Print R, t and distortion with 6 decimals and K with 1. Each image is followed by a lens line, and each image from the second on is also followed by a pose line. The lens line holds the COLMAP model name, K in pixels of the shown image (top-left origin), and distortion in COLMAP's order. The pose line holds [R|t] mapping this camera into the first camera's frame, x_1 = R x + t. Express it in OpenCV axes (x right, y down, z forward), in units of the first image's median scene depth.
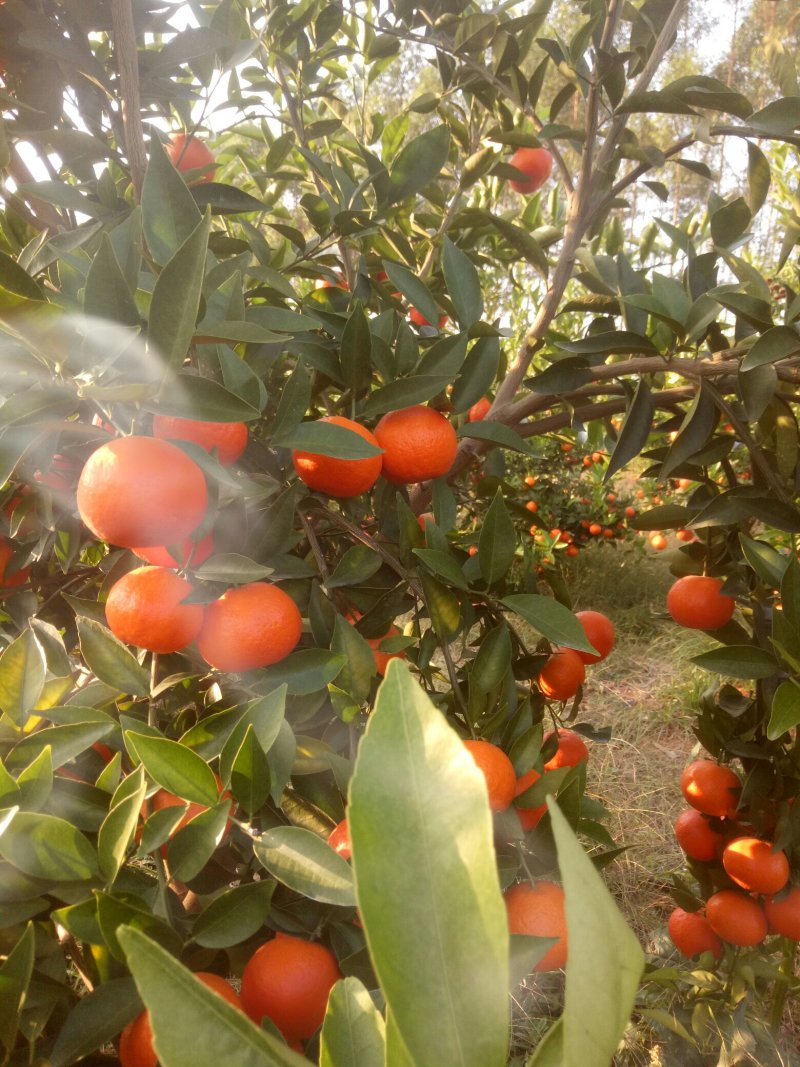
lens RADIAL K [[861.1, 0, 399.8], [0, 861.1, 532.6], [0, 0, 1]] dist [0.116415, -0.027266]
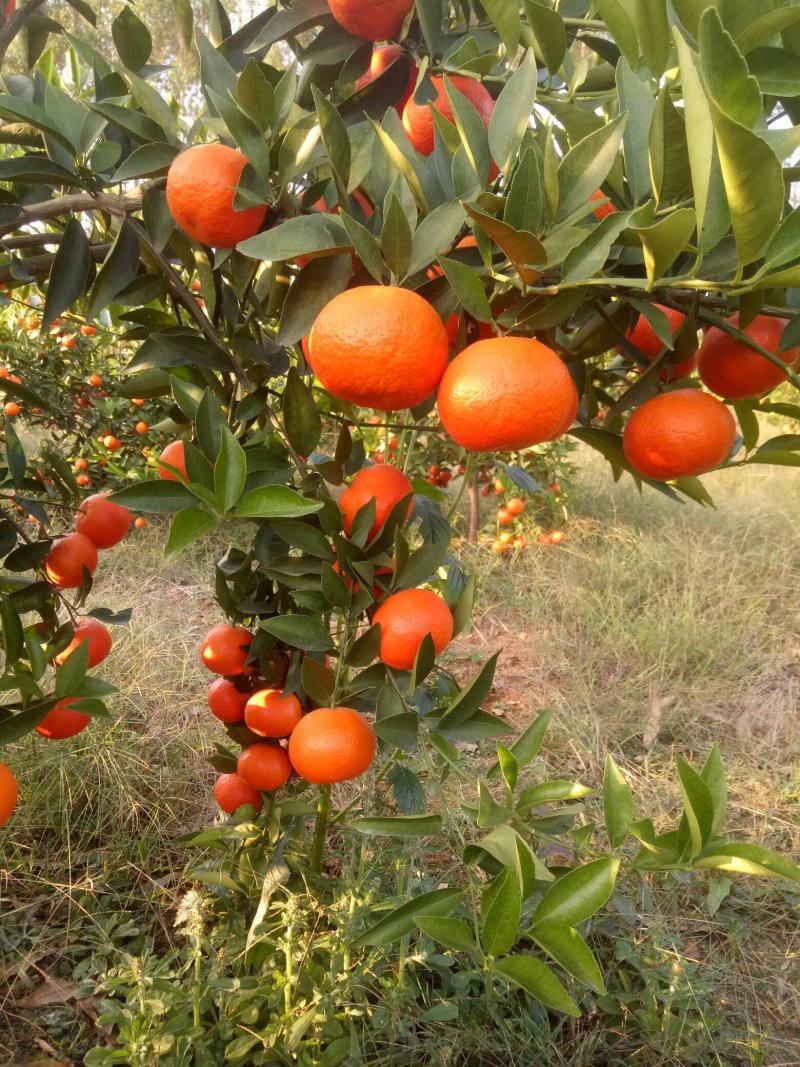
lens RADIAL K [[861.1, 0, 394.8], [0, 861.1, 535.2], [0, 0, 1]] dist [0.116415, -0.027266]
pose [[0.930197, -0.092278, 0.355272, 0.176379], [0.066720, 0.994267, 0.083559, 0.078933], [-0.360946, -0.054022, 0.931021, -0.012162]]
